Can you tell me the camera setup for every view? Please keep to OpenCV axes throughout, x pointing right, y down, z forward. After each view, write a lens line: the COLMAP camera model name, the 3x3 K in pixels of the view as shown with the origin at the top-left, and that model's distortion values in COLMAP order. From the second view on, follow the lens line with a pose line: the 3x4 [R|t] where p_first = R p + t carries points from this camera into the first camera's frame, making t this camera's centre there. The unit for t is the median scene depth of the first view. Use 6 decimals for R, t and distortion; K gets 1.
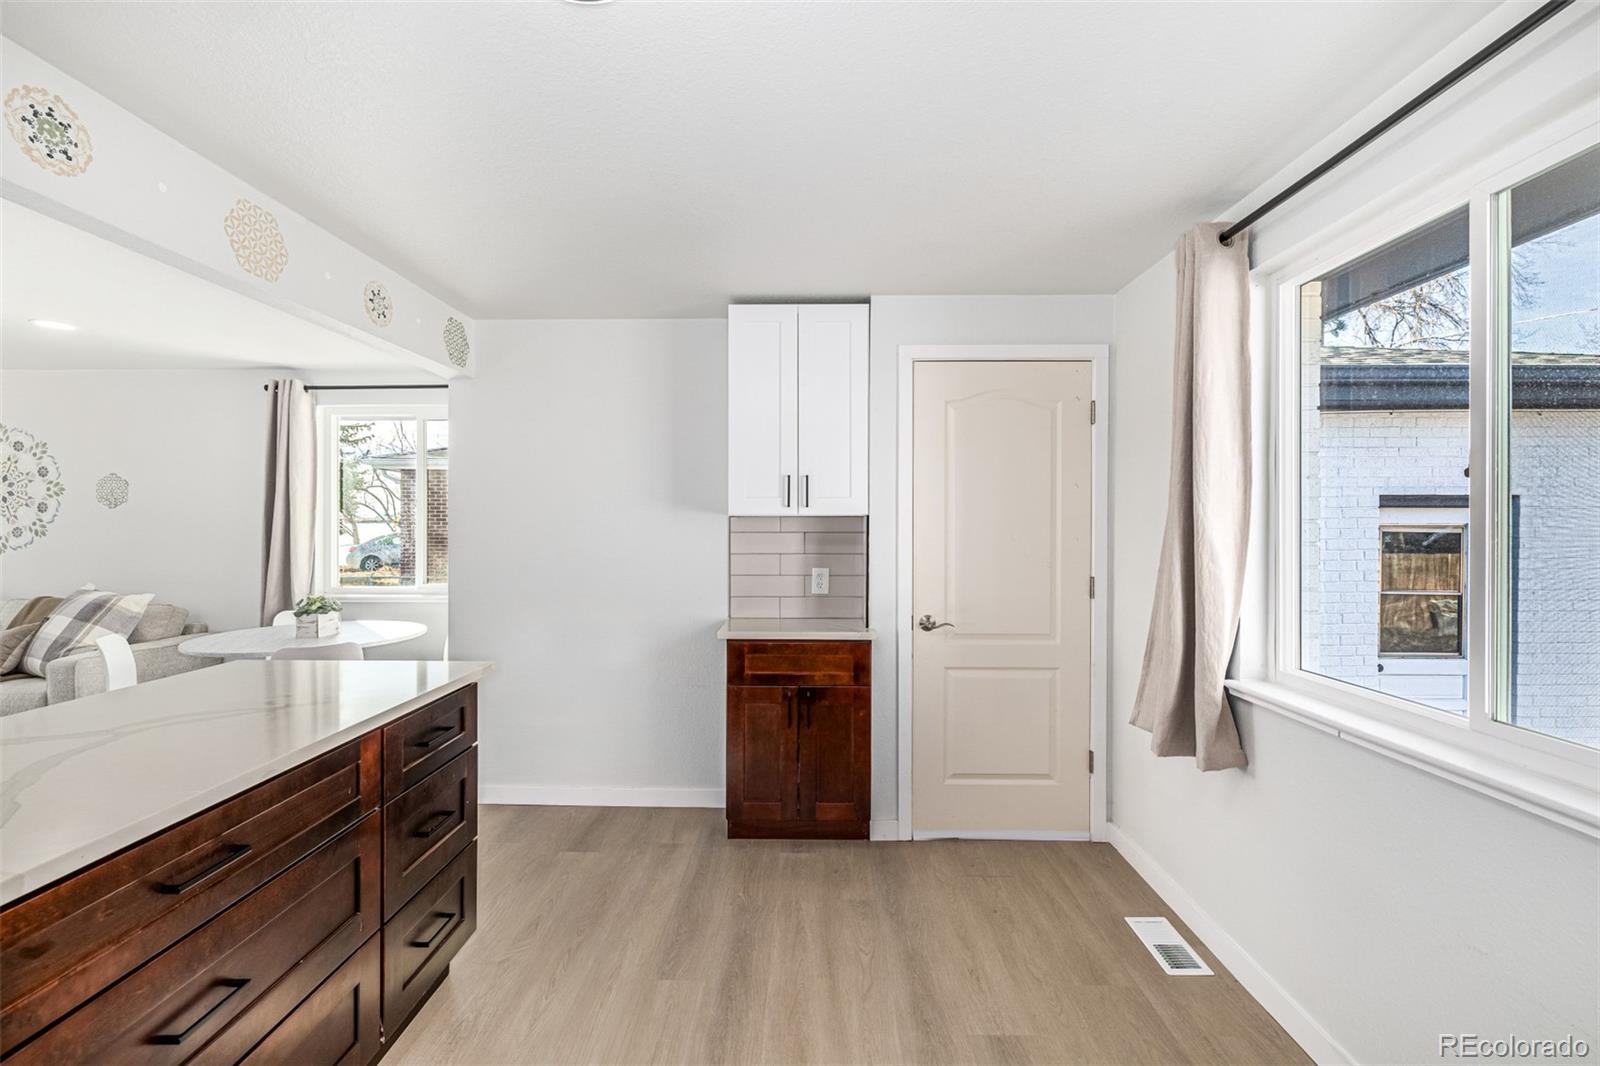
lens RADIAL K [[668.3, 0, 802.2], [0, 668.3, 528.3], [0, 0, 1]] dist [0.001279, 0.000024]
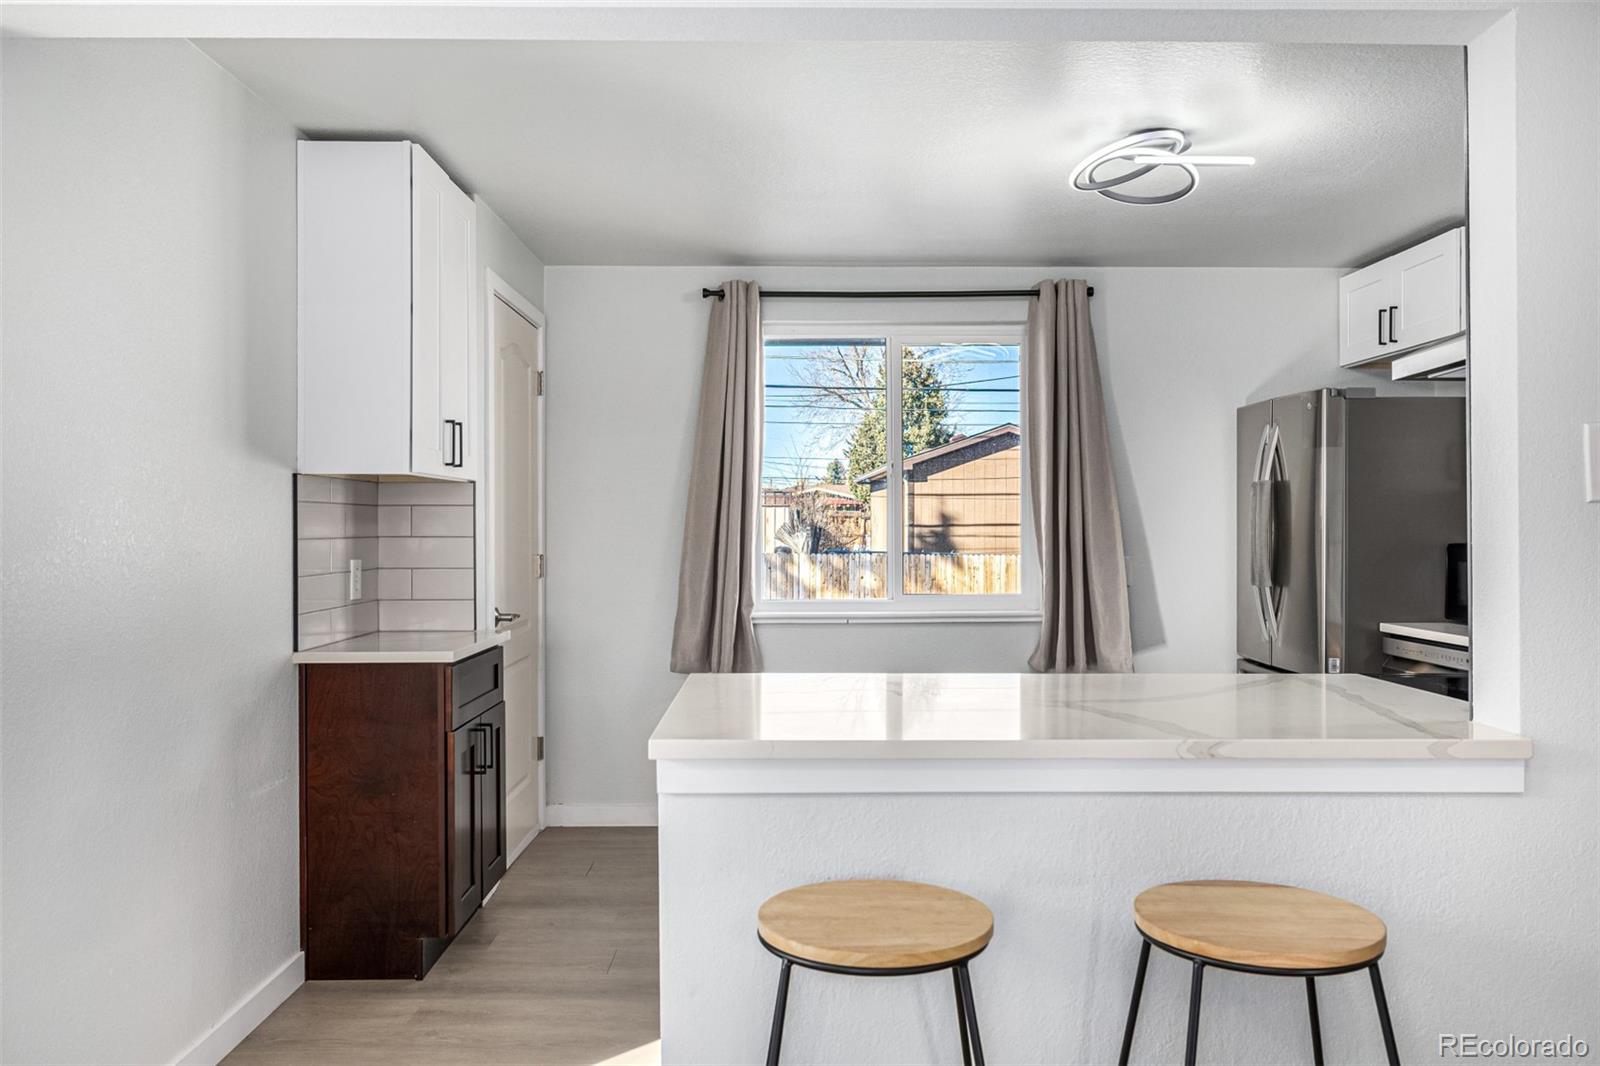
lens RADIAL K [[1169.3, 0, 800.0], [0, 1169.3, 533.0], [0, 0, 1]] dist [-0.010014, -0.002244]
pose [[-0.032415, -0.005071, 0.999462, -1.252193], [0.006414, 0.999965, 0.005282, 0.034099], [-0.999454, 0.006582, -0.032382, 0.682562]]
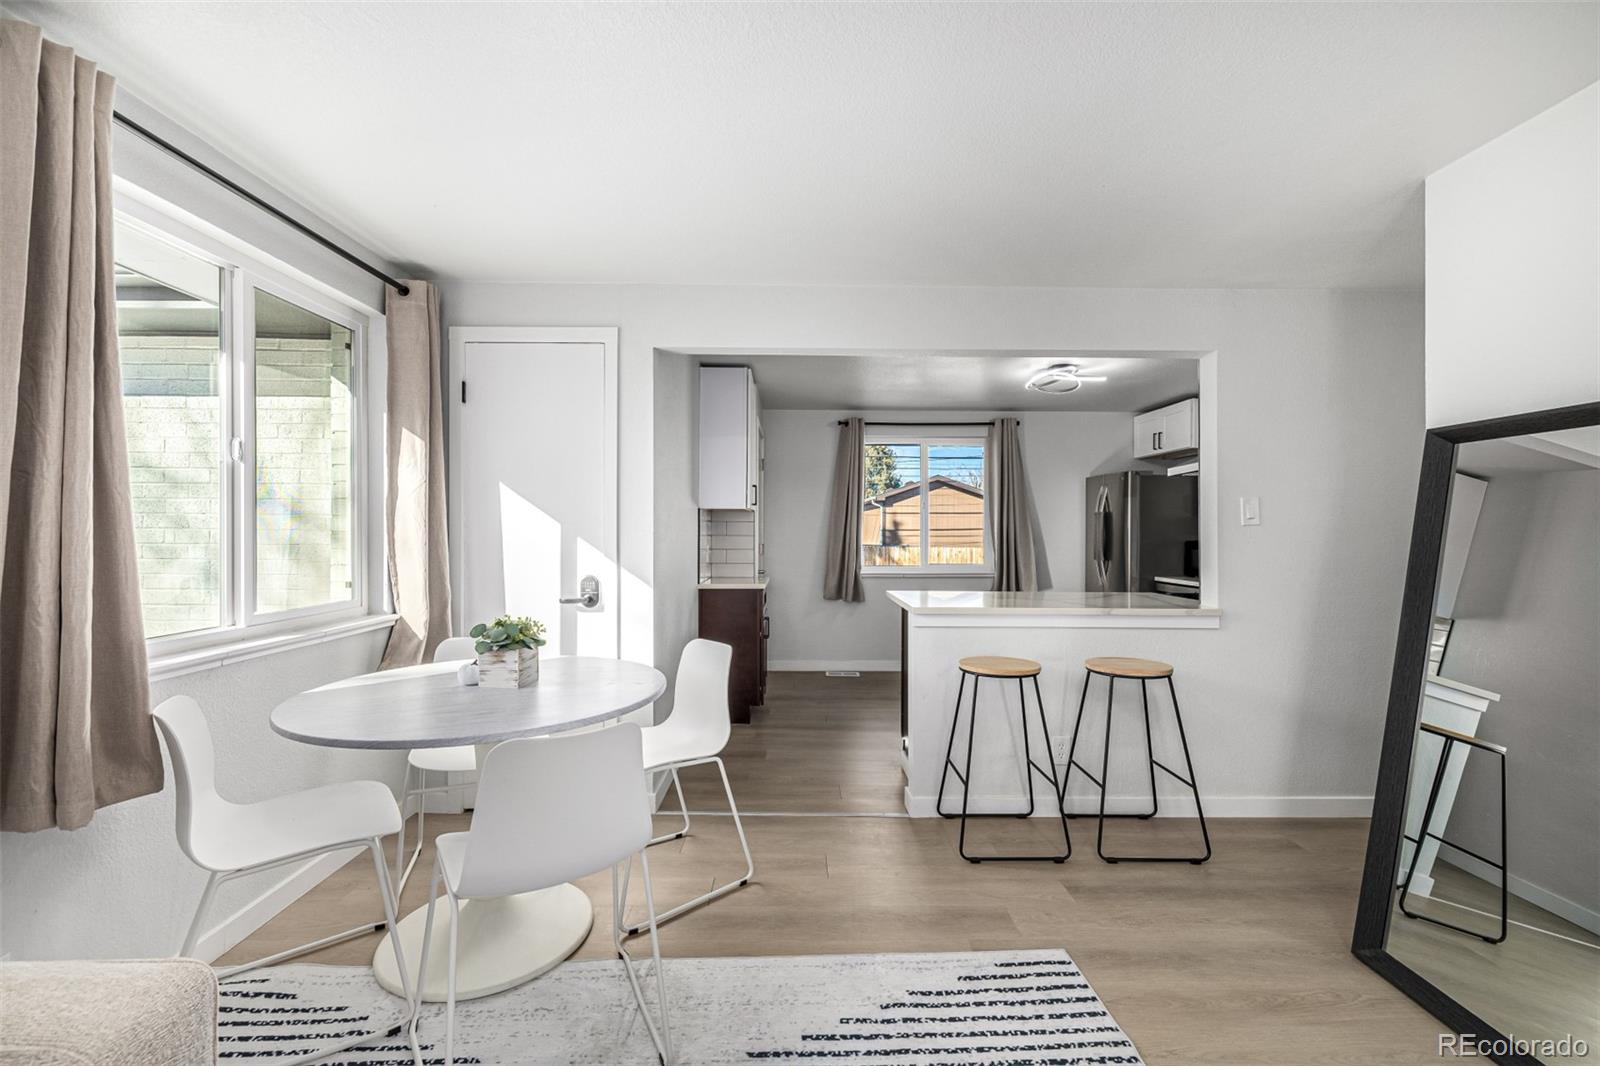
lens RADIAL K [[668.3, 0, 802.2], [0, 668.3, 528.3], [0, 0, 1]] dist [0.001279, 0.000024]
pose [[-0.027810, 0.003816, 0.999606, -1.637745], [-0.000454, 0.999993, -0.003831, 0.032139], [-0.999613, -0.000561, -0.027808, 0.935541]]
